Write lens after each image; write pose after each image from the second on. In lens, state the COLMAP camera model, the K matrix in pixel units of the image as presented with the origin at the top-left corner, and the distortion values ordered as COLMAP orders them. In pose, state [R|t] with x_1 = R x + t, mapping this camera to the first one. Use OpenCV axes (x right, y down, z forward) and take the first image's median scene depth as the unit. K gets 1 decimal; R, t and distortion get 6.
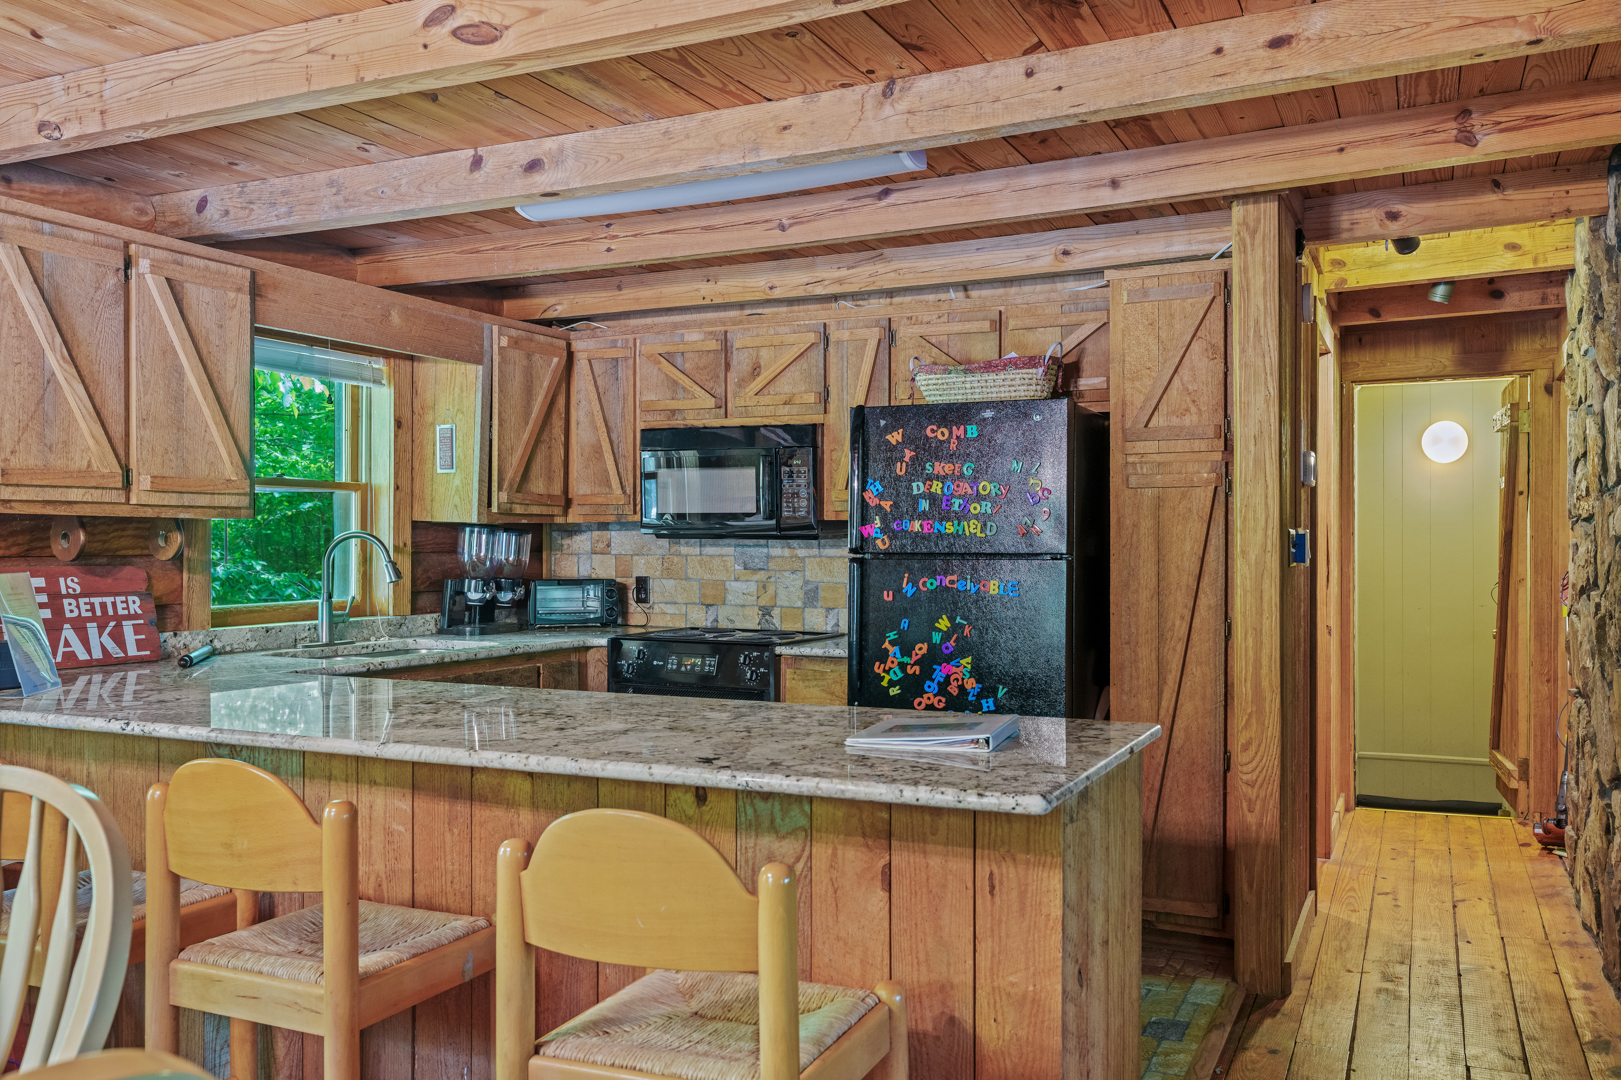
lens RADIAL K [[1307.9, 0, 807.2], [0, 1307.9, 547.0], [0, 0, 1]] dist [0.001722, 0.000129]
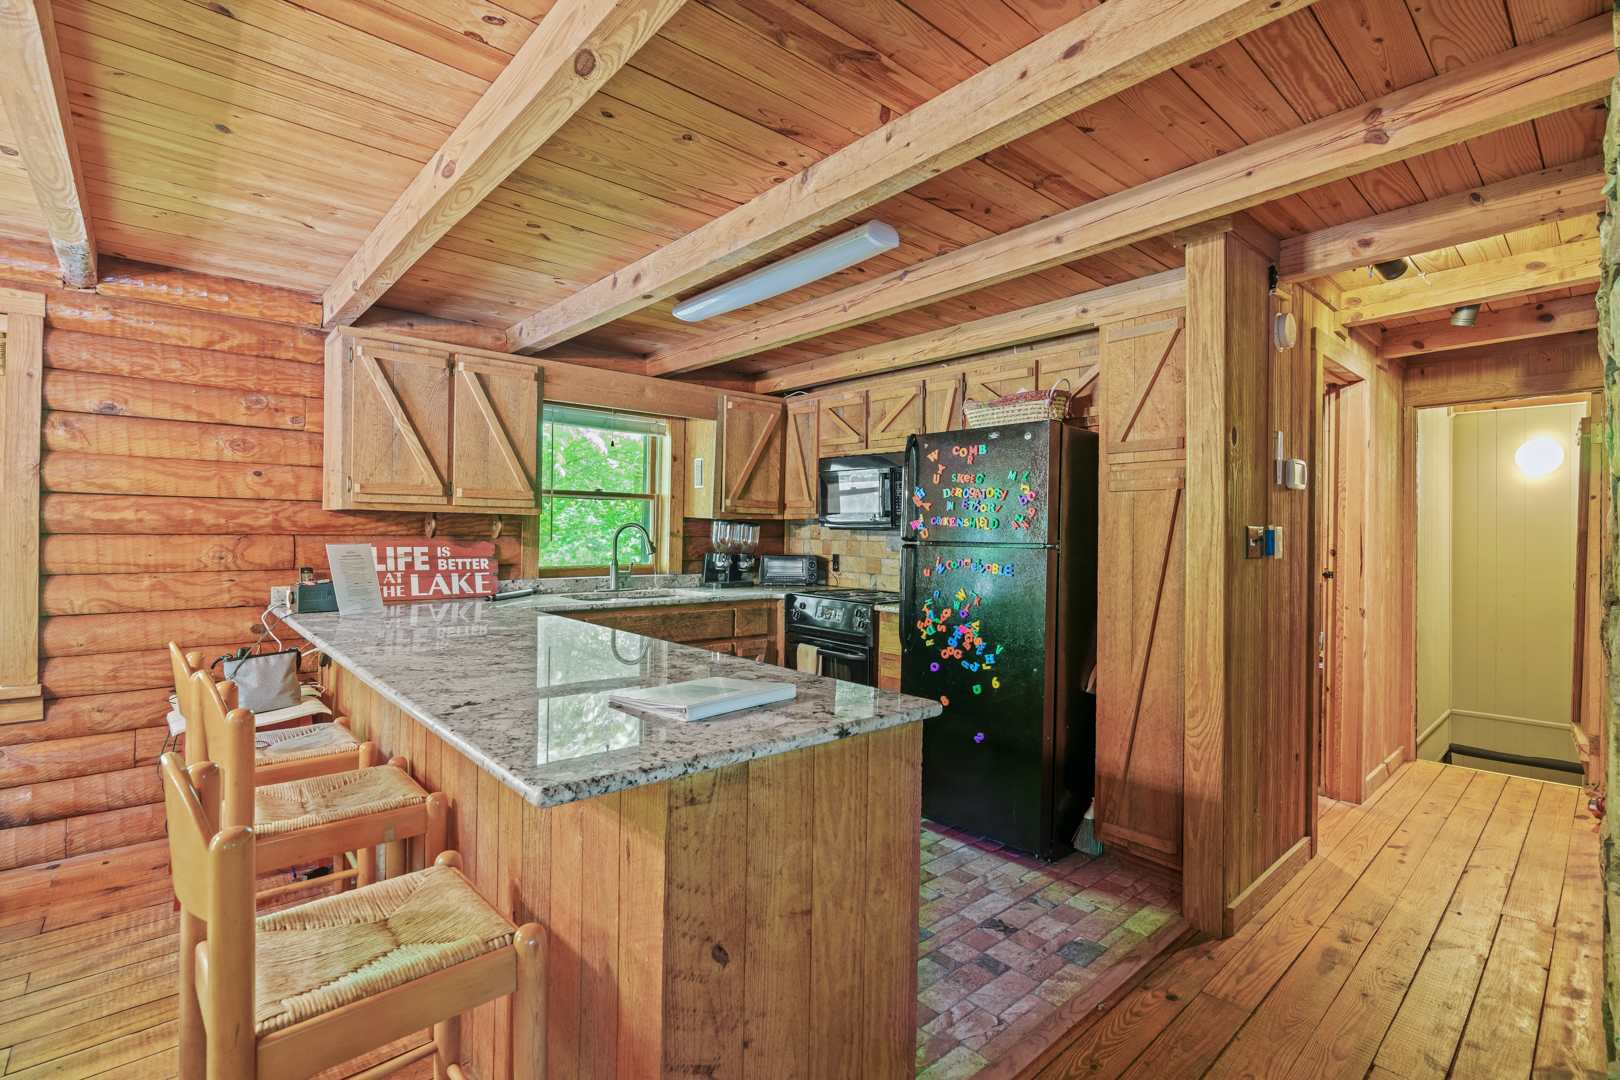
lens RADIAL K [[738.7, 0, 814.9], [0, 738.7, 528.2], [0, 0, 1]] dist [-0.014011, 0.004602]
pose [[0.923516, 0.009612, -0.383440, 0.255016], [-0.013704, 0.999875, -0.007941, -0.001283], [0.383315, 0.012588, 0.923532, 0.251101]]
